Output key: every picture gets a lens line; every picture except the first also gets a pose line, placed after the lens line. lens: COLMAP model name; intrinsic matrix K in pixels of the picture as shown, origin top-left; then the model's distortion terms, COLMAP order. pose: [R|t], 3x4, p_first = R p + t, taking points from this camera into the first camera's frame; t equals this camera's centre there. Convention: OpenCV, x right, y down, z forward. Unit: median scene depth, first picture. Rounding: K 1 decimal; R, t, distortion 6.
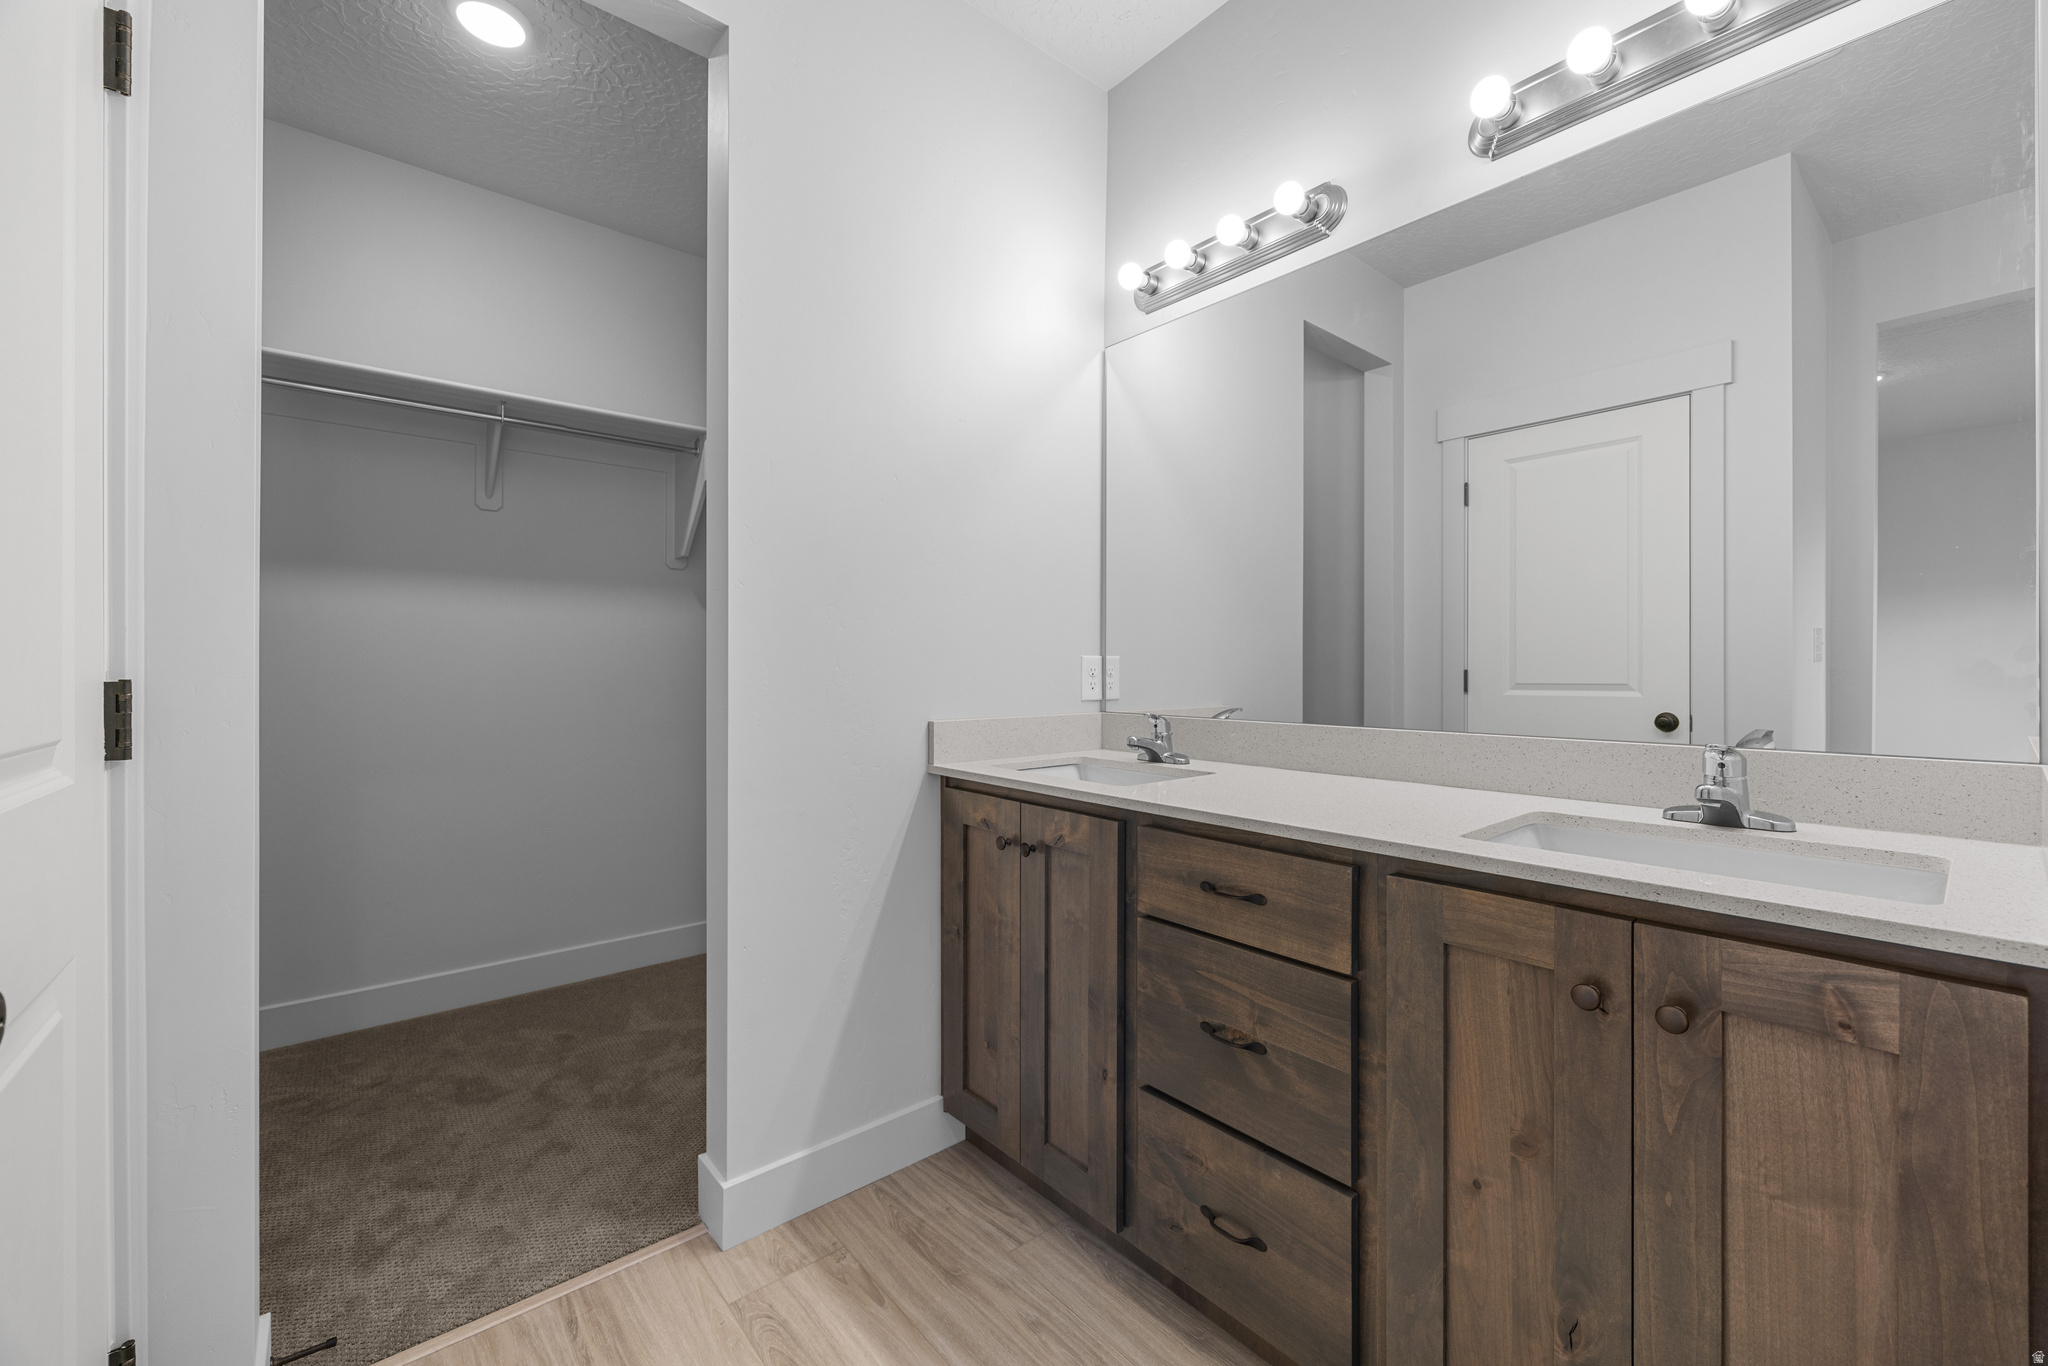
lens RADIAL K [[836.7, 0, 1036.6], [0, 836.7, 671.6], [0, 0, 1]] dist [0.002606, -0.001276]
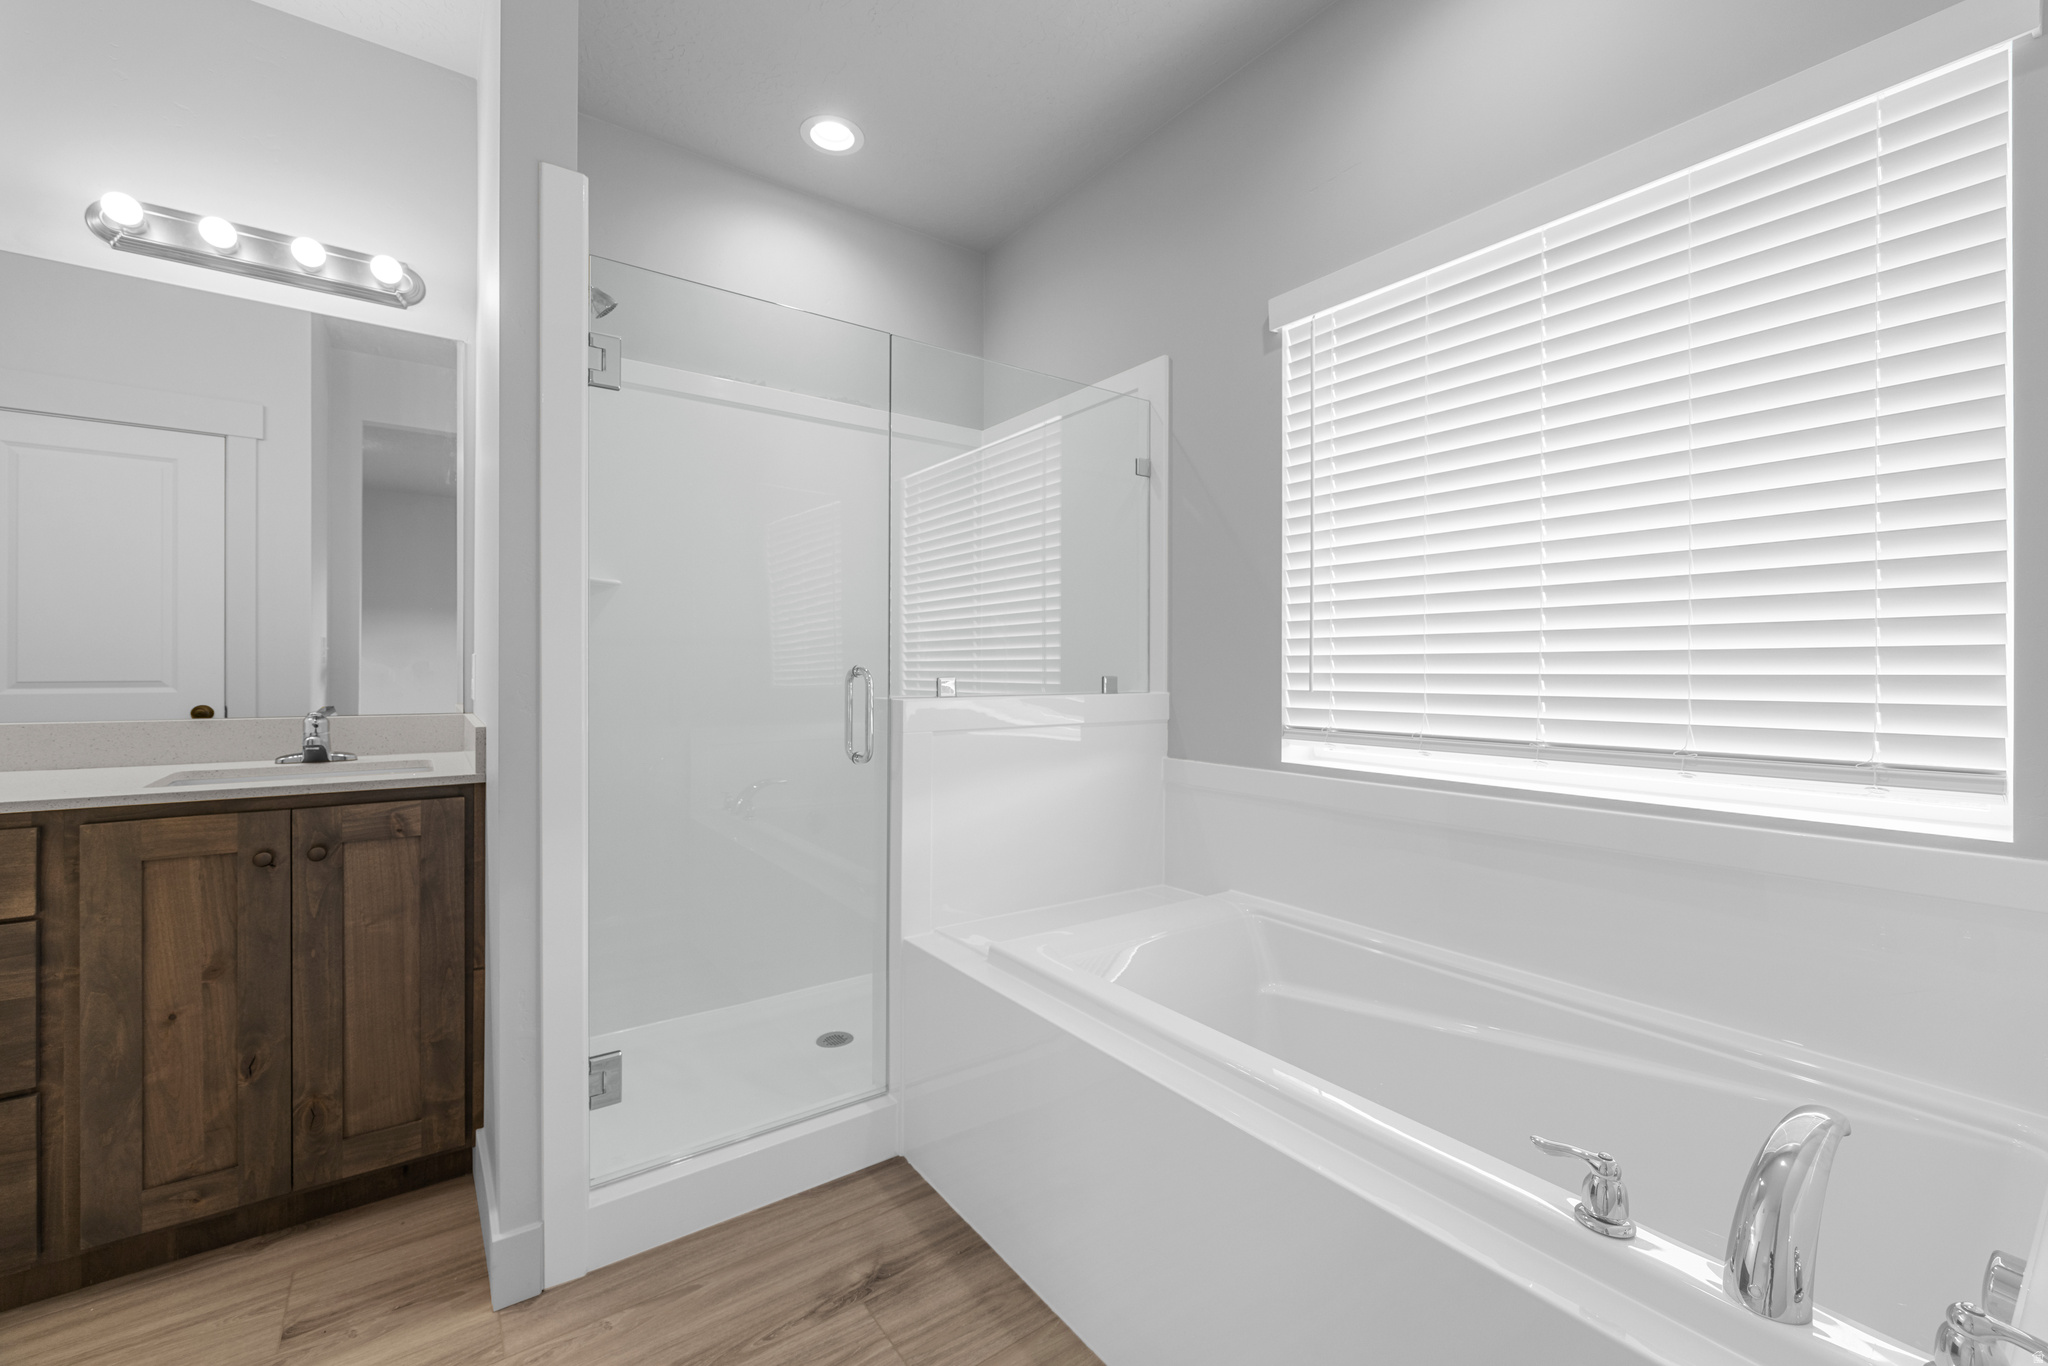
lens RADIAL K [[836.7, 0, 1036.4], [0, 836.7, 672.5], [0, 0, 1]] dist [0.002606, -0.001276]
pose [[0.078297, -0.003545, 0.996924, -0.862436], [-0.000474, 0.999993, 0.003593, -0.000170], [-0.996930, -0.000753, 0.078294, -0.661306]]
